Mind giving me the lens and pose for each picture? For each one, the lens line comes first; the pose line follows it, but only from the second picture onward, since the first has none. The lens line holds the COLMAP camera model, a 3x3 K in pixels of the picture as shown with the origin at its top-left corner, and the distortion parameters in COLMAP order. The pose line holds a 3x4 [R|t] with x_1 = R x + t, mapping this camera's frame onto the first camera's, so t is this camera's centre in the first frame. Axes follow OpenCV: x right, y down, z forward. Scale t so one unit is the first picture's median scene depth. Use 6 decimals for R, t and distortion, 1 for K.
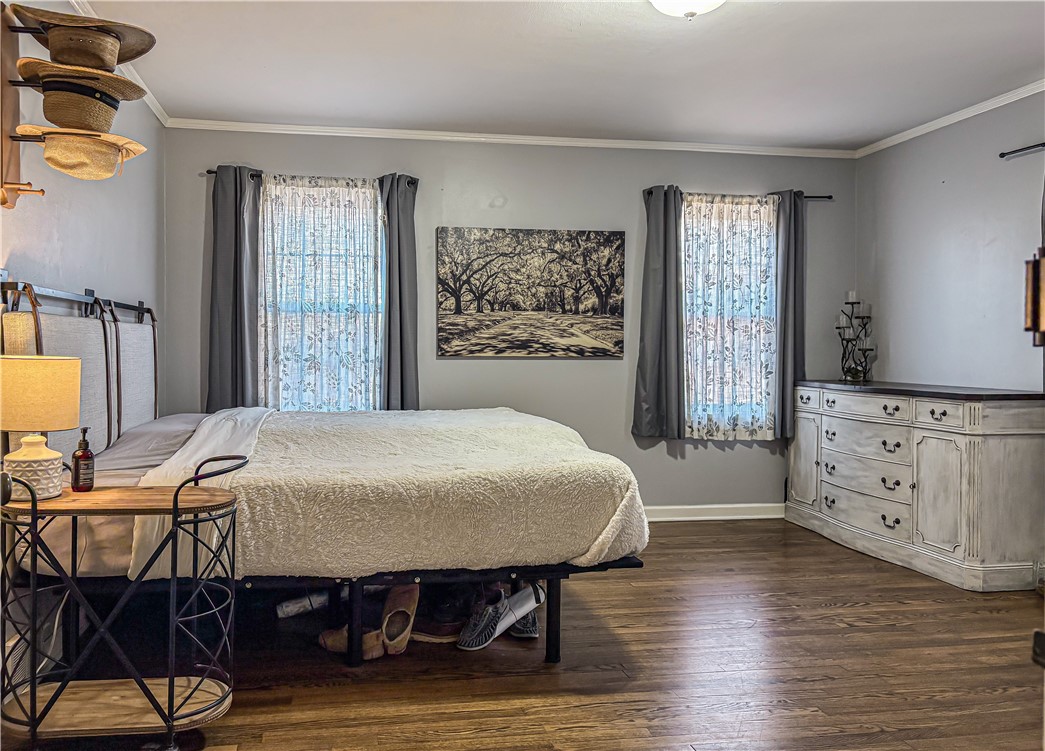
lens RADIAL K [[783.7, 0, 522.5], [0, 783.7, 375.5], [0, 0, 1]] dist [0.094142, -0.122497]
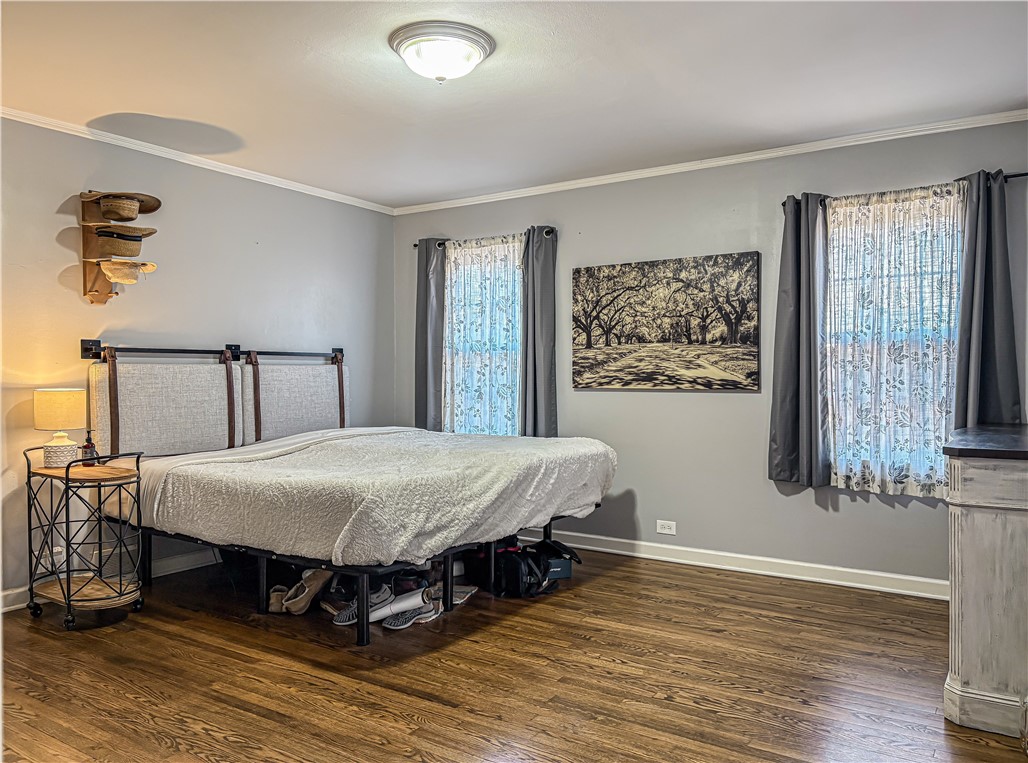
lens RADIAL K [[801.7, 0, 514.0], [0, 801.7, 381.5], [0, 0, 1]] dist [0.024266, 0.001854]
pose [[0.729408, -0.000285, -0.684078, 0.571730], [-0.018053, 0.999644, -0.019666, -0.010440], [0.683840, 0.026694, 0.729143, 0.142783]]
